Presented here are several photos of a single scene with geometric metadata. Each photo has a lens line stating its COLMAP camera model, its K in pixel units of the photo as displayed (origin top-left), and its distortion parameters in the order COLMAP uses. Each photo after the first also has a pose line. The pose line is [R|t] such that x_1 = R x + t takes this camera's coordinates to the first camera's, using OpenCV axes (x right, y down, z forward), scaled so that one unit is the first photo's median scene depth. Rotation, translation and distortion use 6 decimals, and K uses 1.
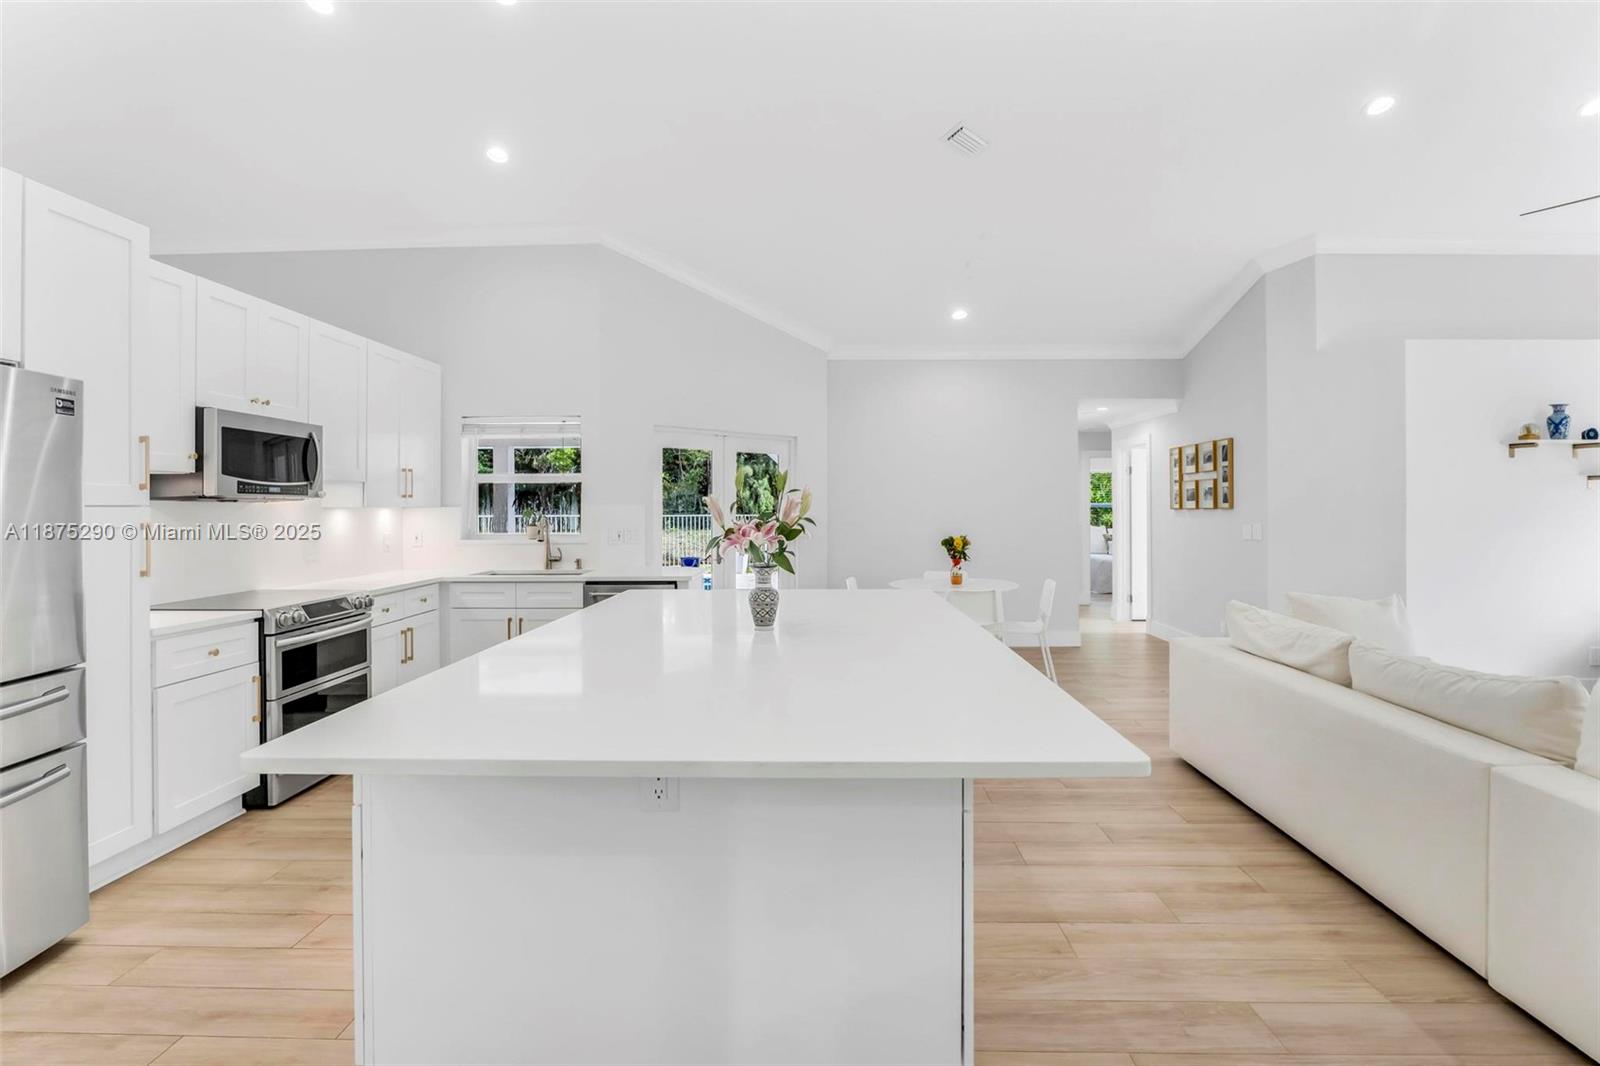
lens RADIAL K [[757.9, 0, 814.8], [0, 757.9, 514.6], [0, 0, 1]] dist [-0.019485, 0.003628]
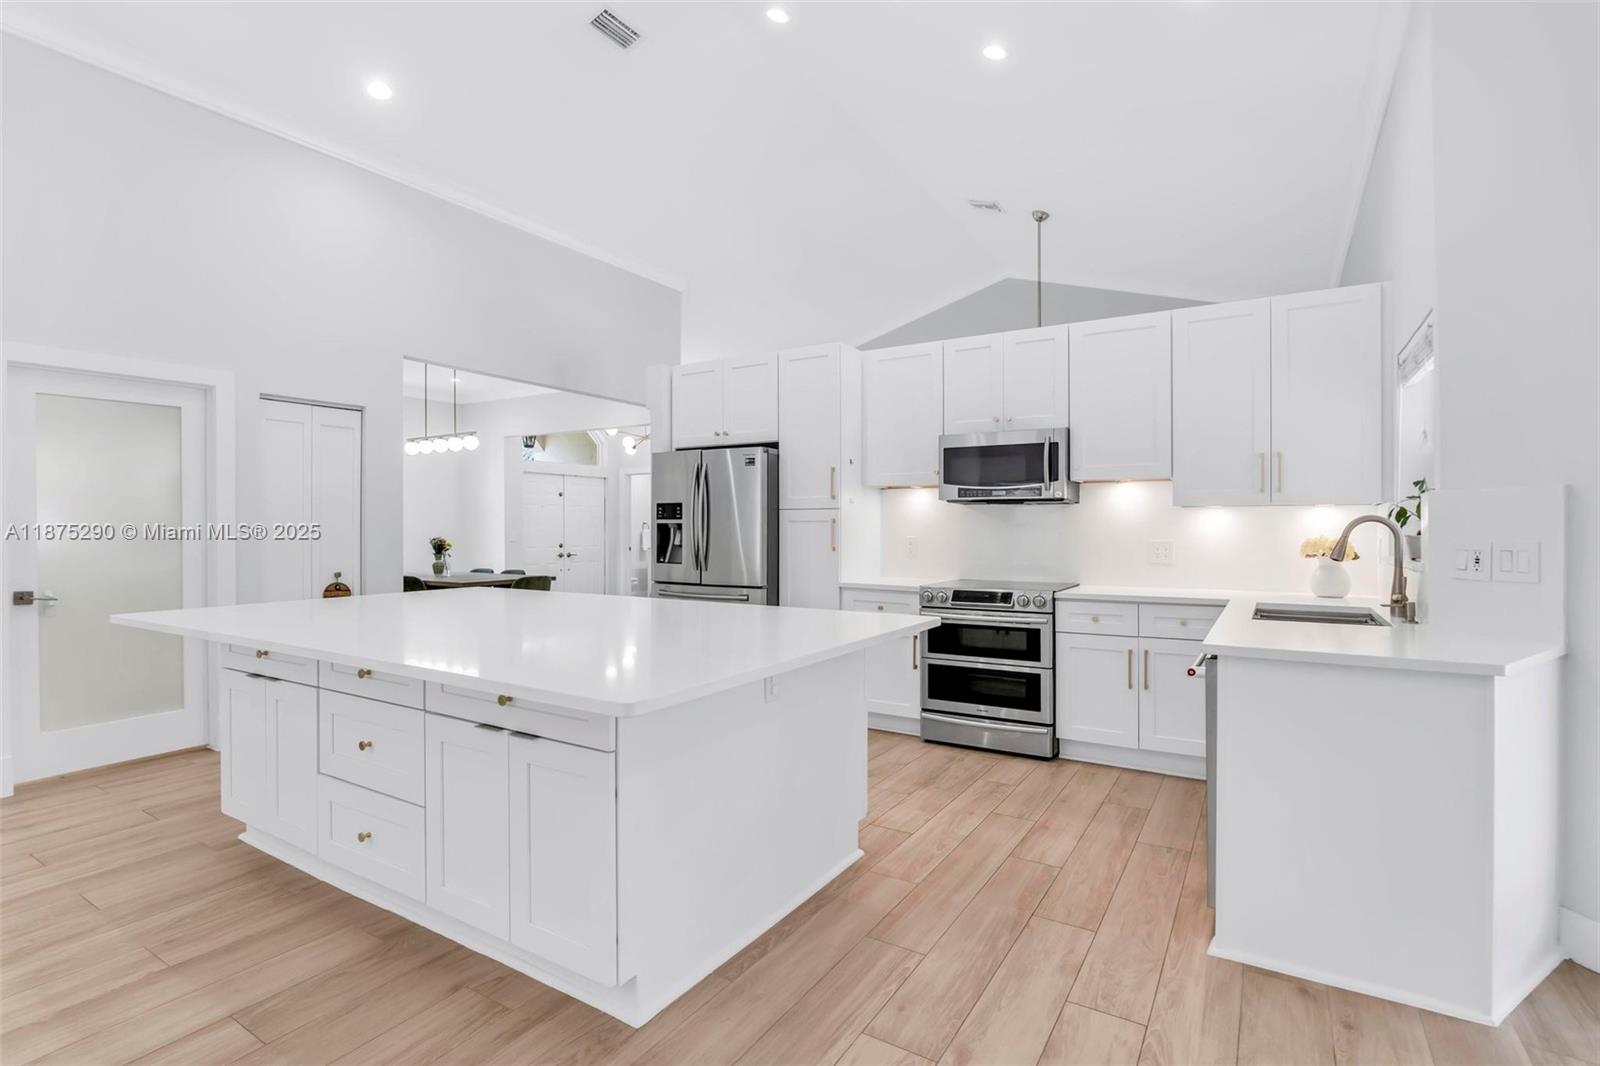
lens RADIAL K [[757.9, 0, 809.1], [0, 757.9, 524.9], [0, 0, 1]] dist [-0.019485, 0.003628]
pose [[-0.505837, 0.001788, -0.862627, 0.327480], [-0.006340, 0.999963, 0.005790, 0.008632], [0.862606, 0.008398, -0.505807, 0.979496]]
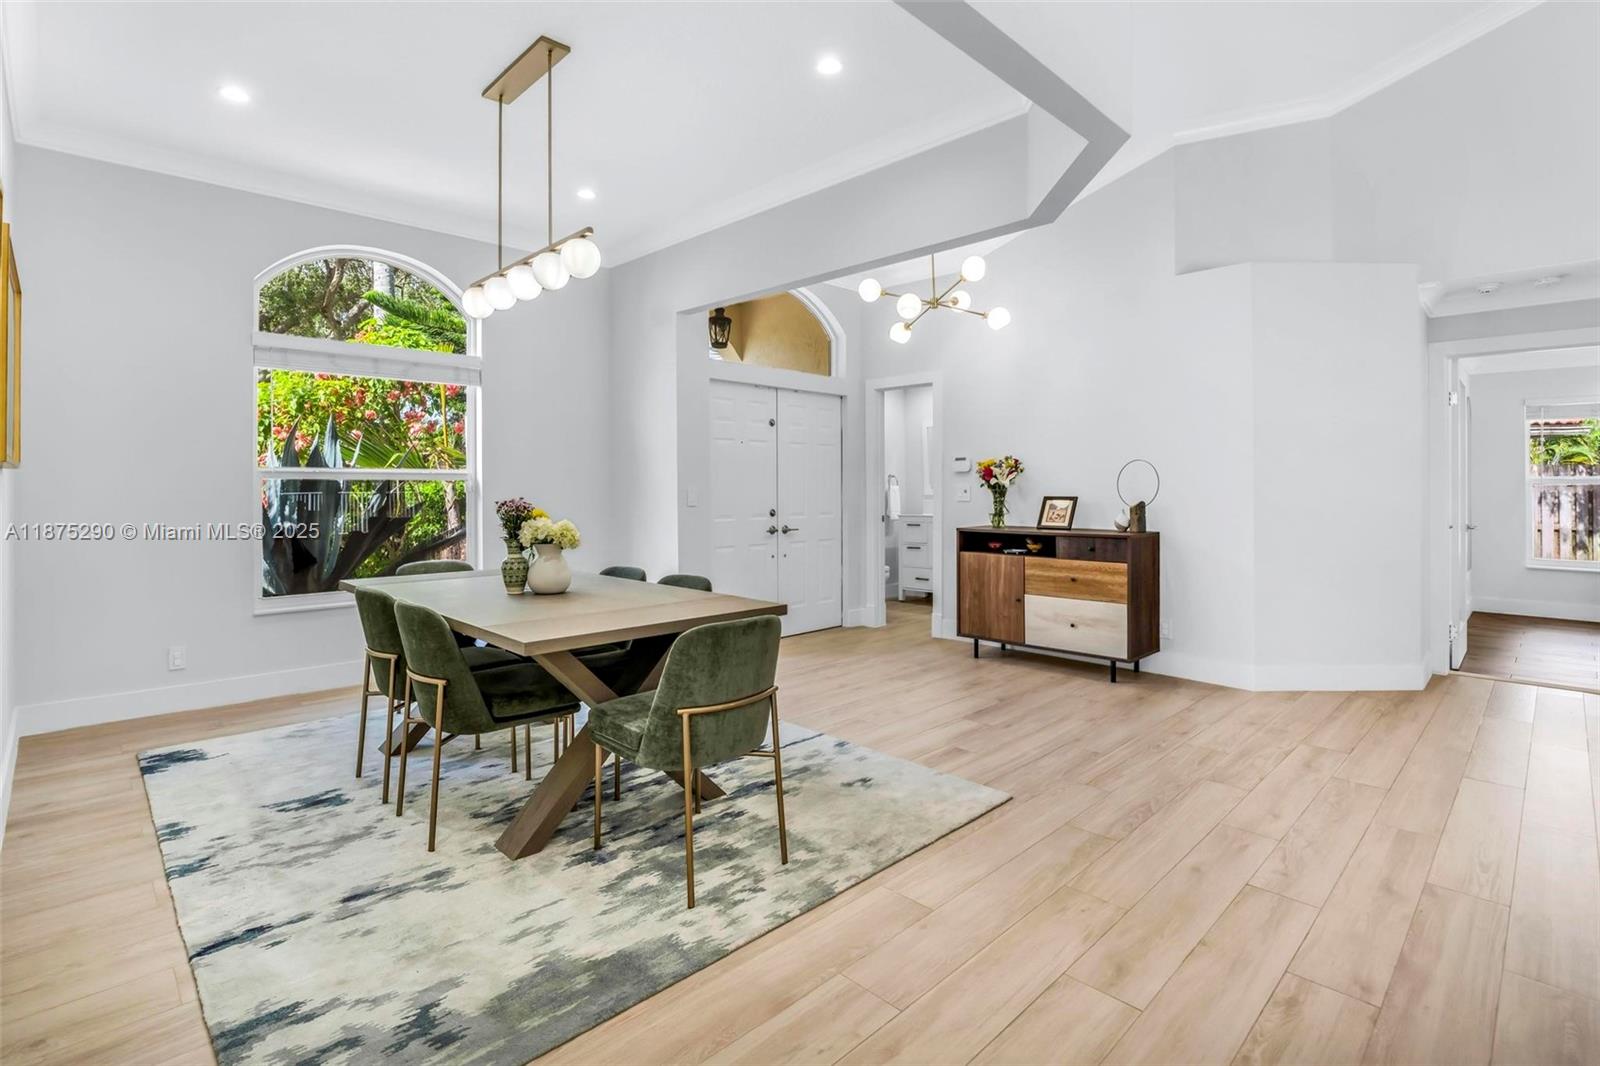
lens RADIAL K [[757.9, 0, 808.8], [0, 757.9, 482.7], [0, 0, 1]] dist [-0.019485, 0.003628]
pose [[-0.696508, -0.002400, -0.717545, -0.289444], [-0.007527, 0.999964, 0.003961, 0.029204], [0.717509, 0.008160, -0.696501, 0.230923]]
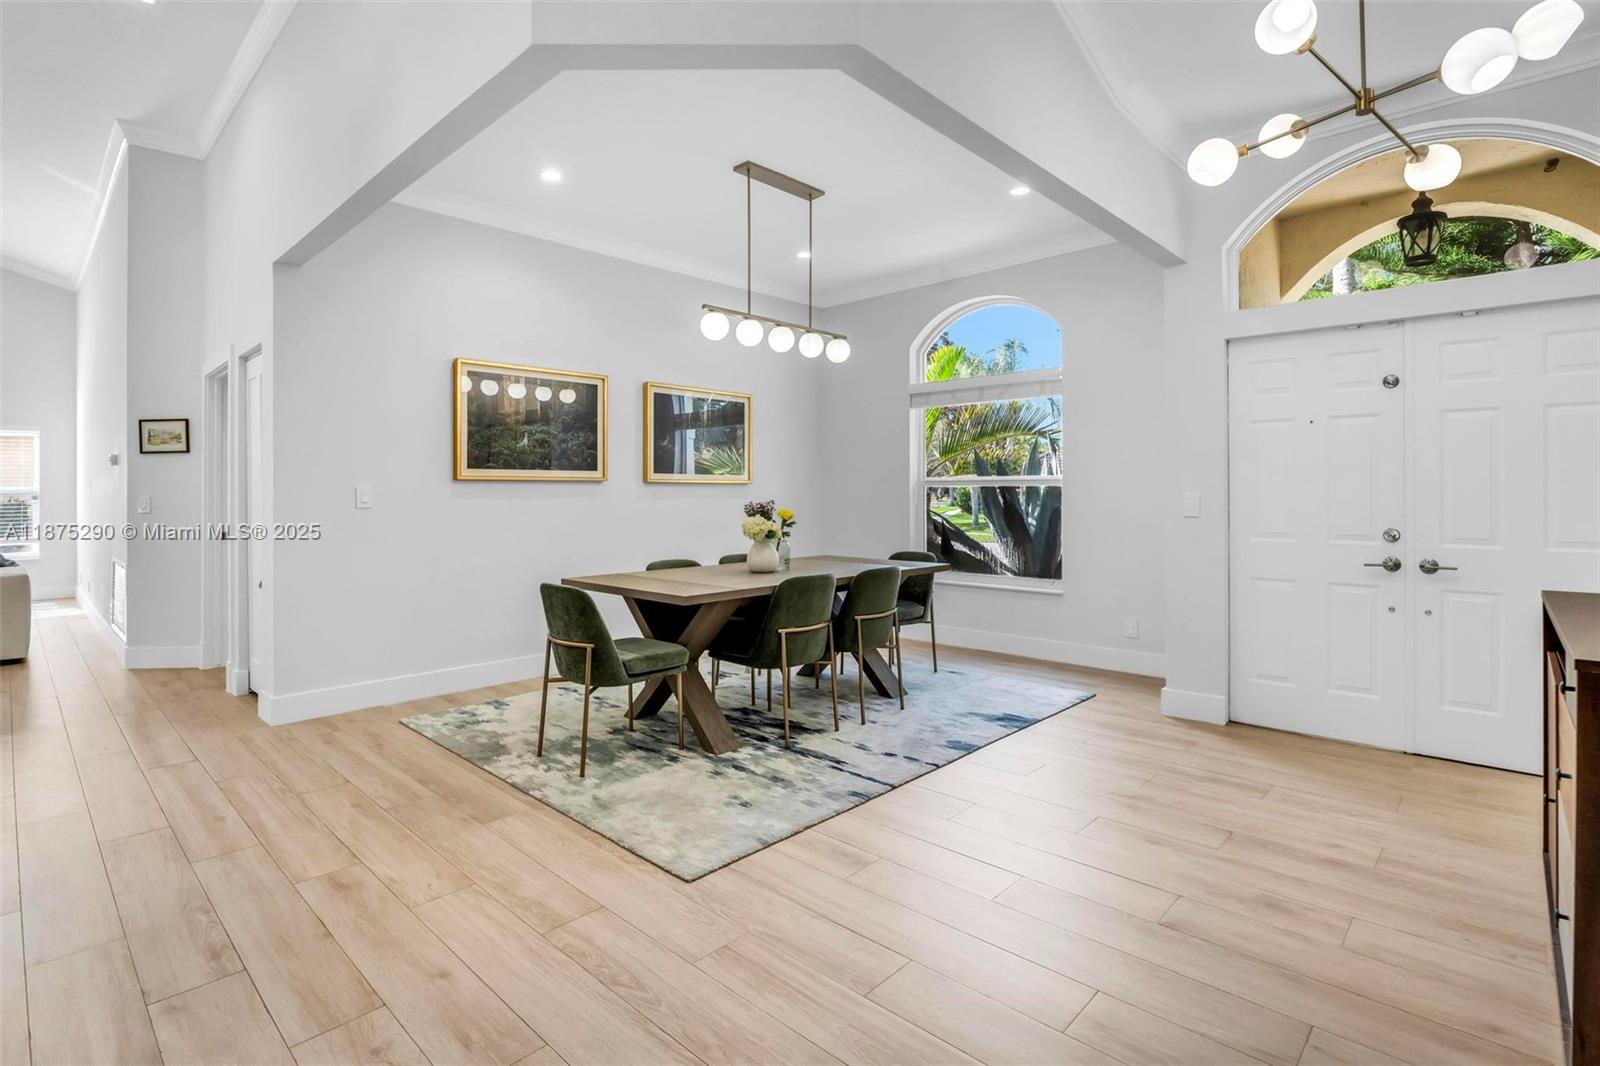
lens RADIAL K [[757.9, 0, 807.8], [0, 757.9, 478.8], [0, 0, 1]] dist [-0.019485, 0.003628]
pose [[-0.746390, 0.020557, 0.665191, -1.147476], [0.012910, 0.999782, -0.016411, 0.034598], [-0.665384, -0.003662, -0.746492, 0.236536]]
